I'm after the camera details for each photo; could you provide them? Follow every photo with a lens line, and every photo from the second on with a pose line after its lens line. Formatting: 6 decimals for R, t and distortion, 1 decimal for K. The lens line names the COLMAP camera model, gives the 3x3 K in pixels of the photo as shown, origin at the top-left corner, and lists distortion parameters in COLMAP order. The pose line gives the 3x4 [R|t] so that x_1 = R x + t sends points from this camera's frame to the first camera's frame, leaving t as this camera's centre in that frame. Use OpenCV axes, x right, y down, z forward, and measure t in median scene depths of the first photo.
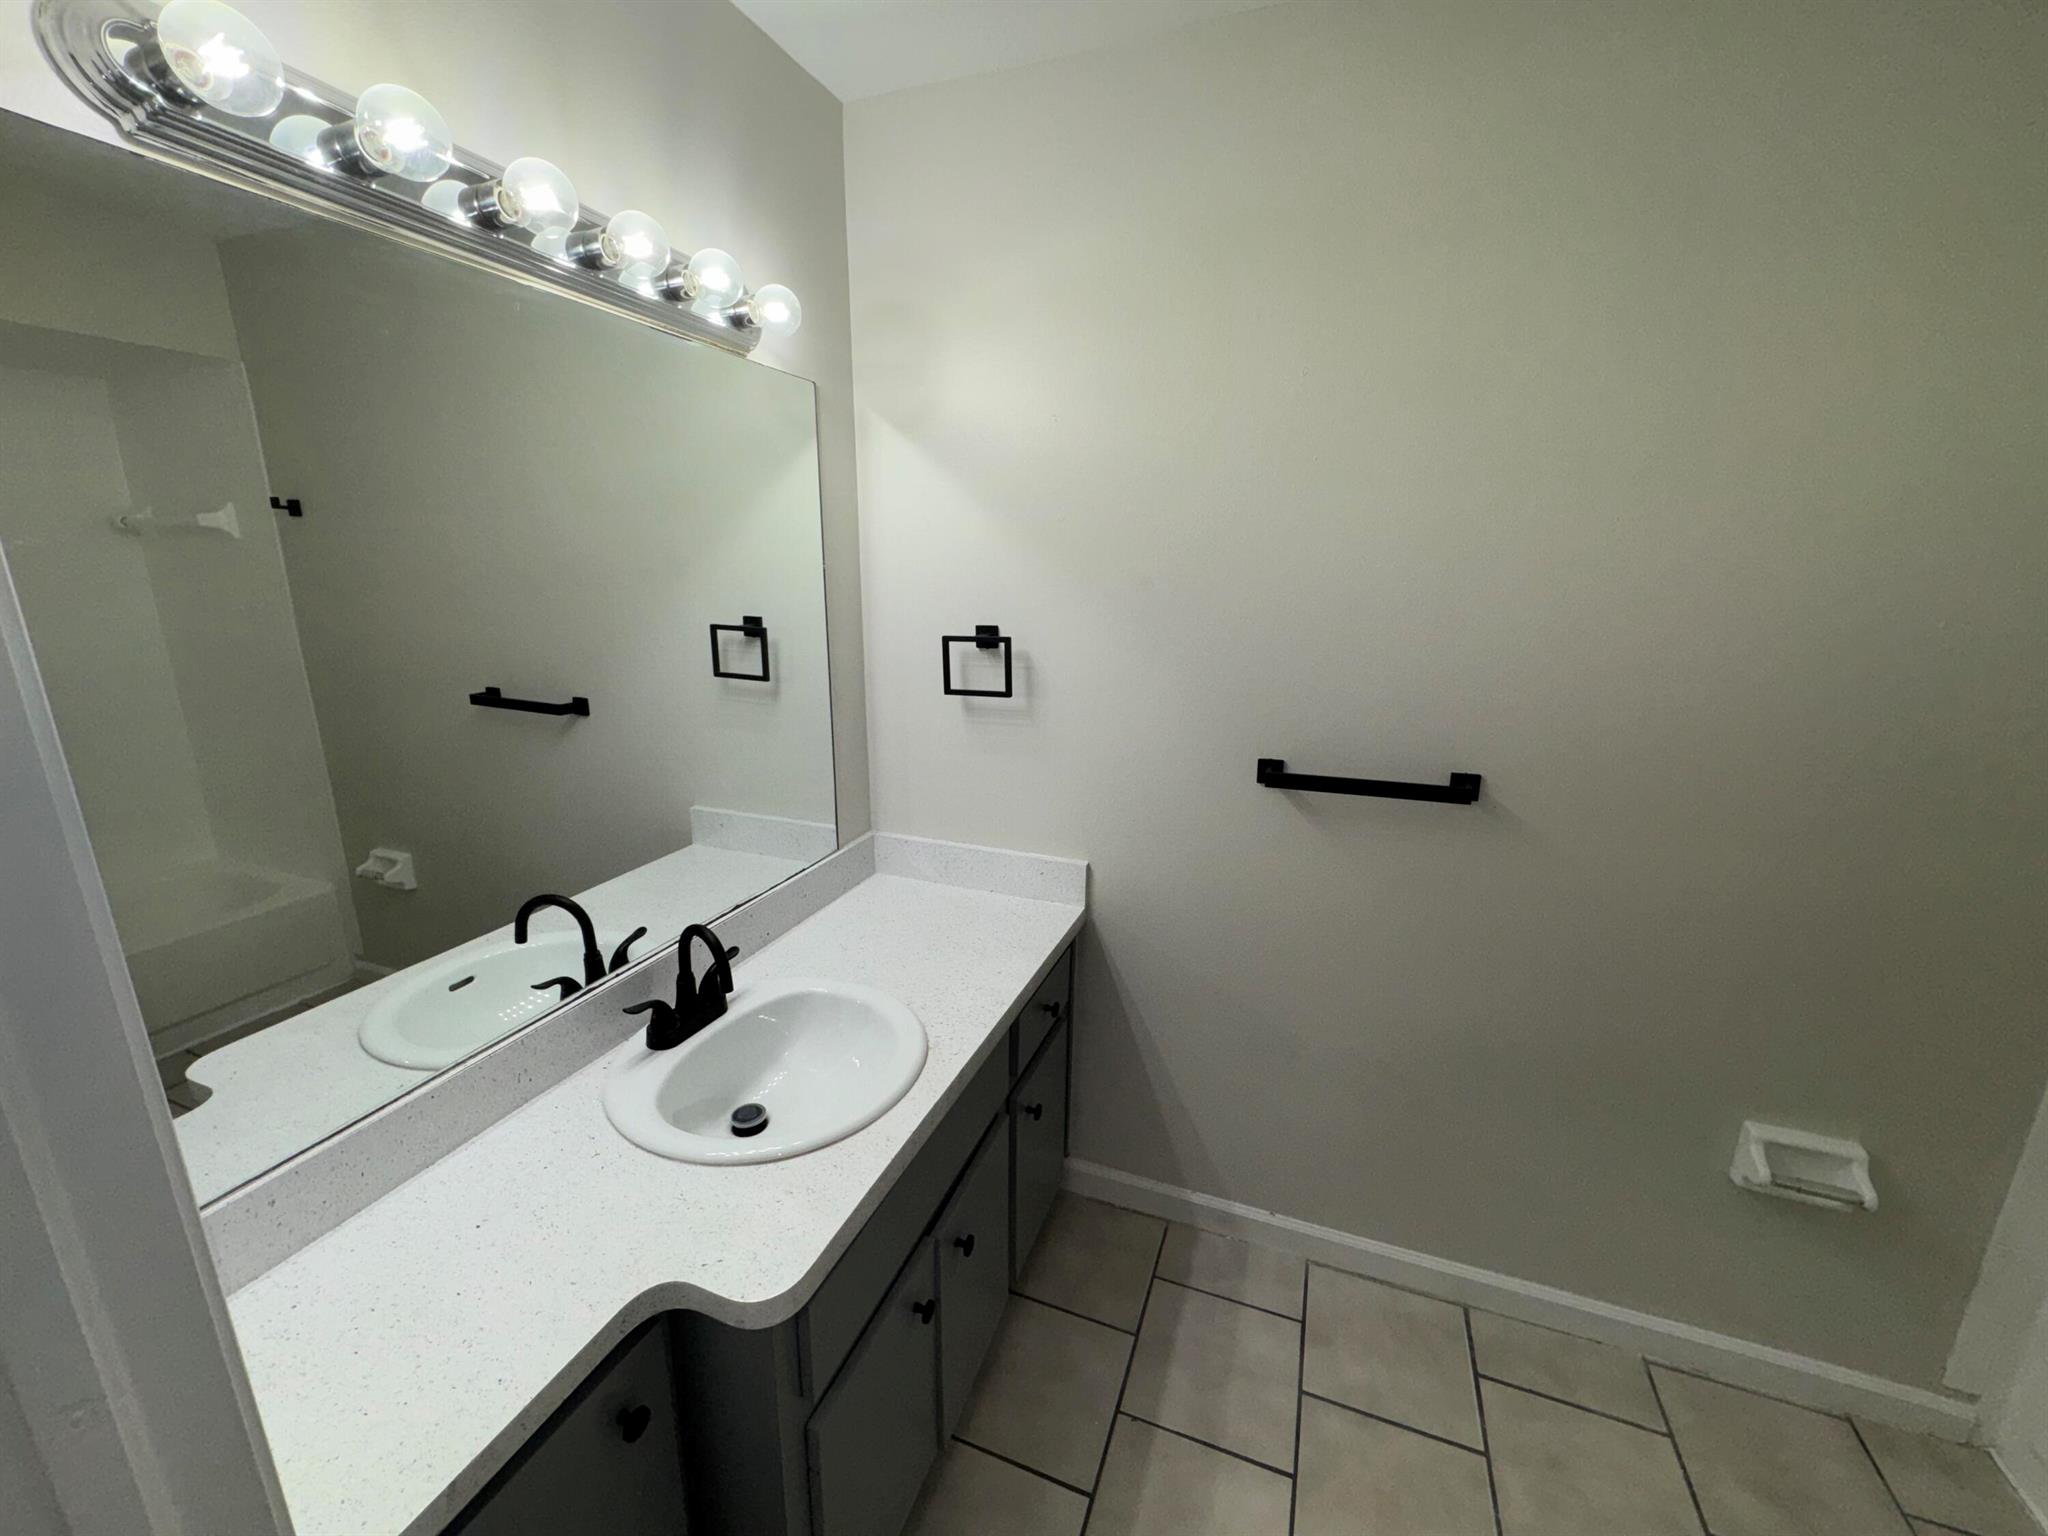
lens RADIAL K [[818.3, 0, 1021.0], [0, 818.3, 766.0], [0, 0, 1]] dist [-0.002786, 0.000004]
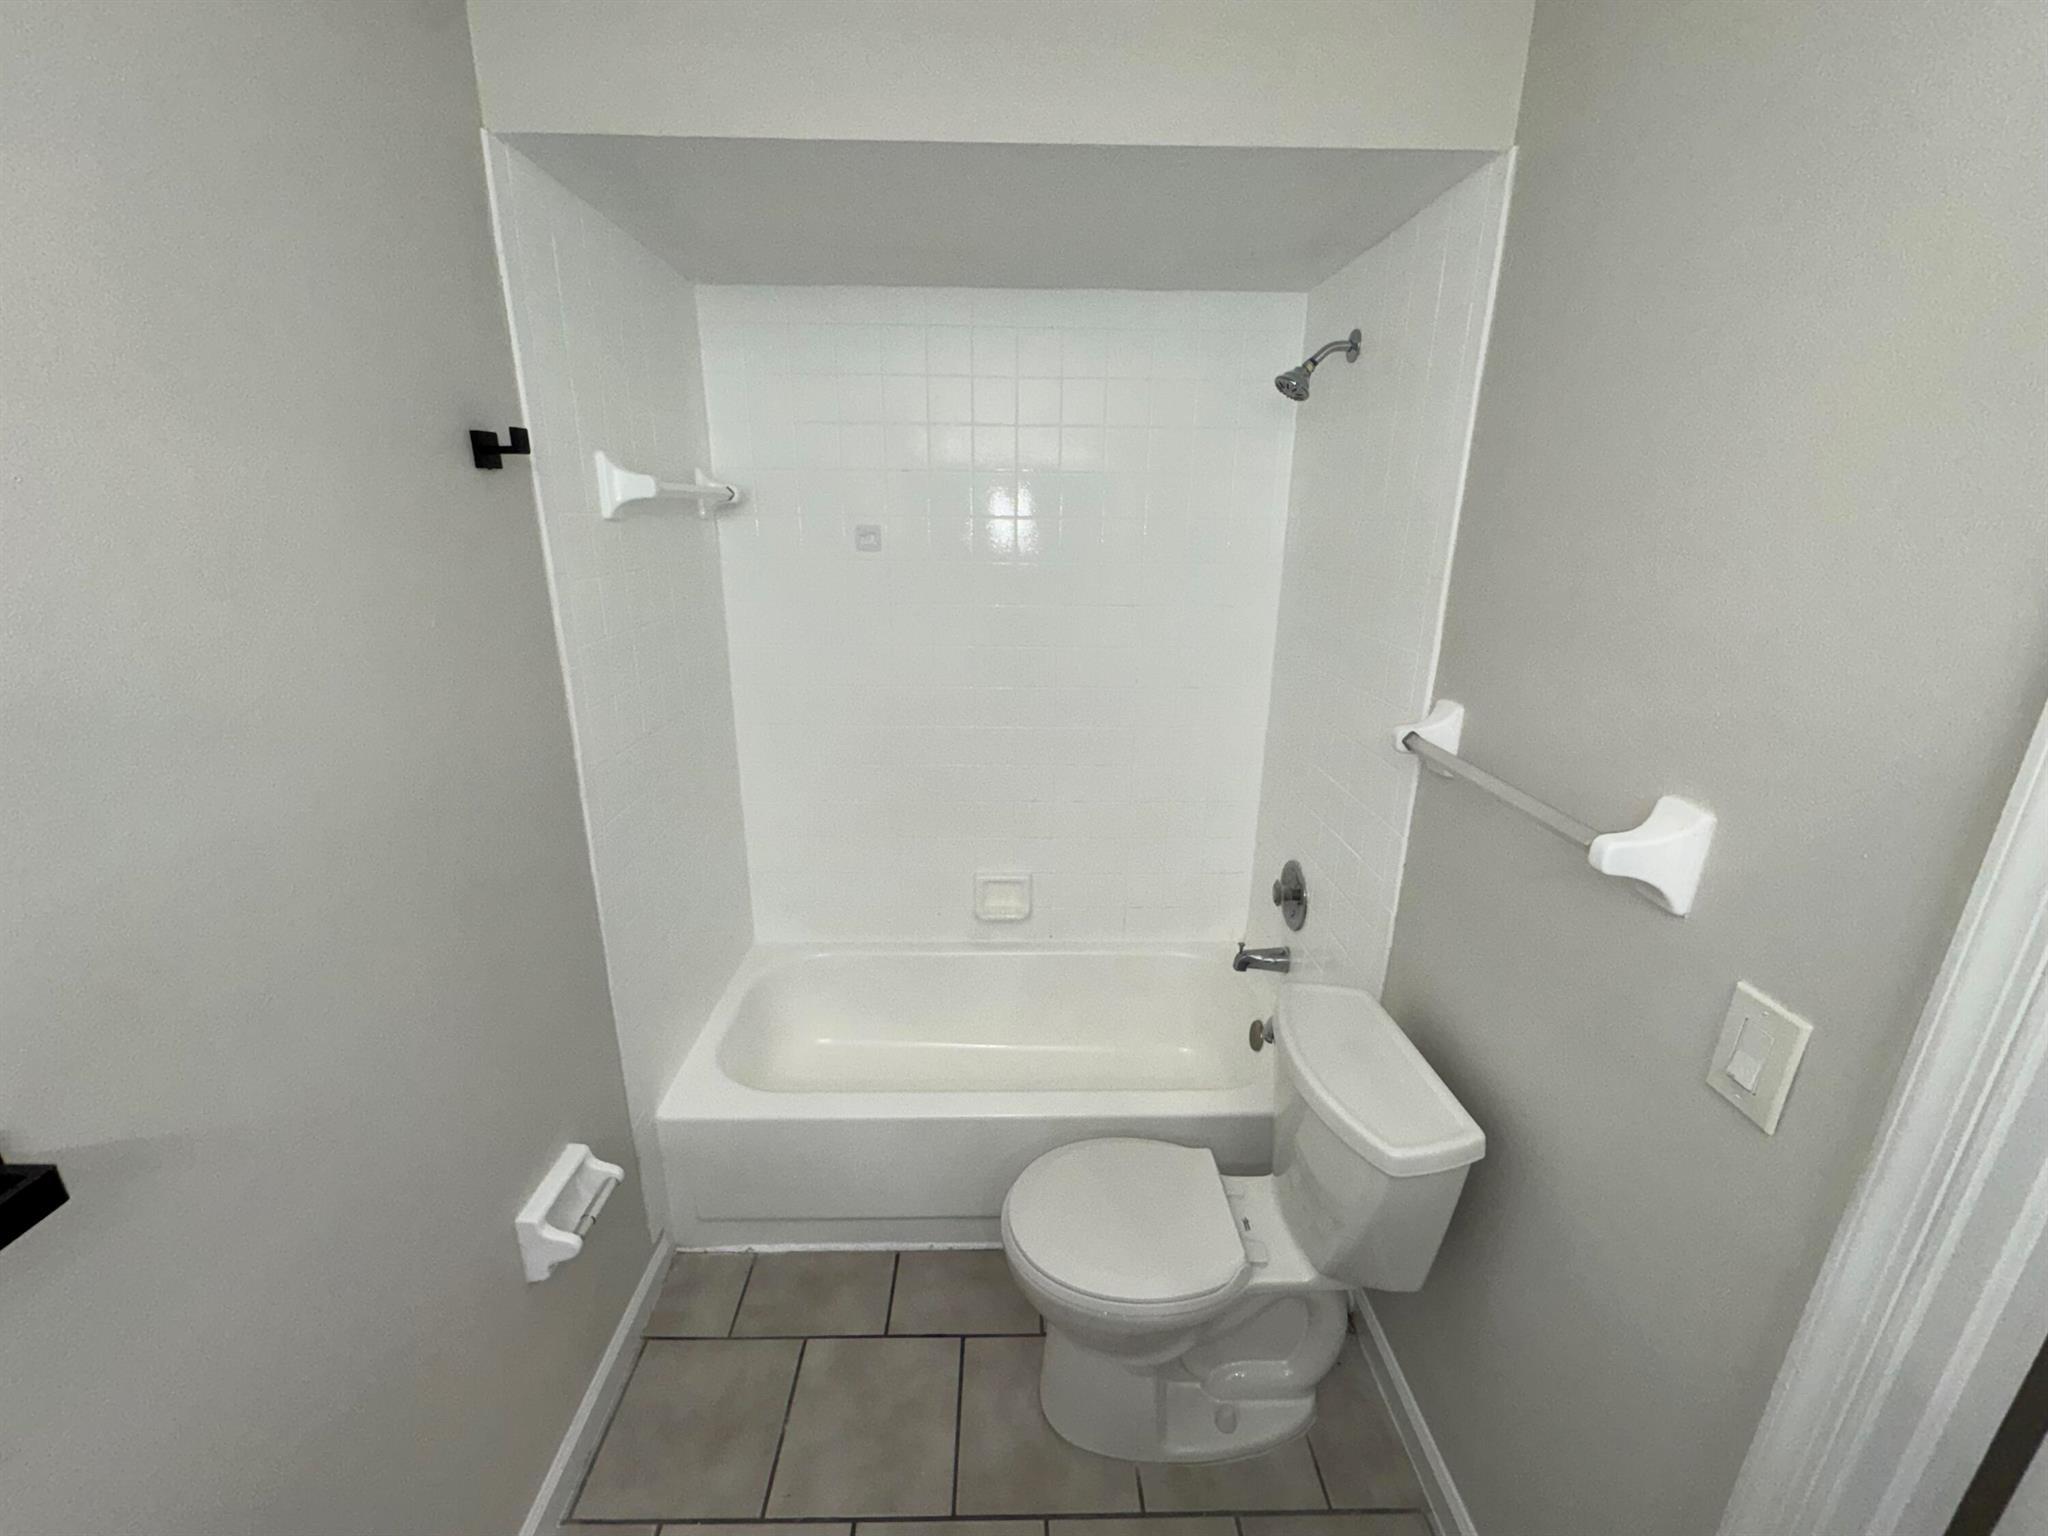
lens RADIAL K [[818.3, 0, 1022.4], [0, 818.3, 774.3], [0, 0, 1]] dist [-0.002786, 0.000004]
pose [[-0.382319, -0.282757, 0.879705, 0.081817], [0.217756, 0.897647, 0.383160, -0.191508], [-0.898006, 0.338051, -0.281616, 0.629498]]
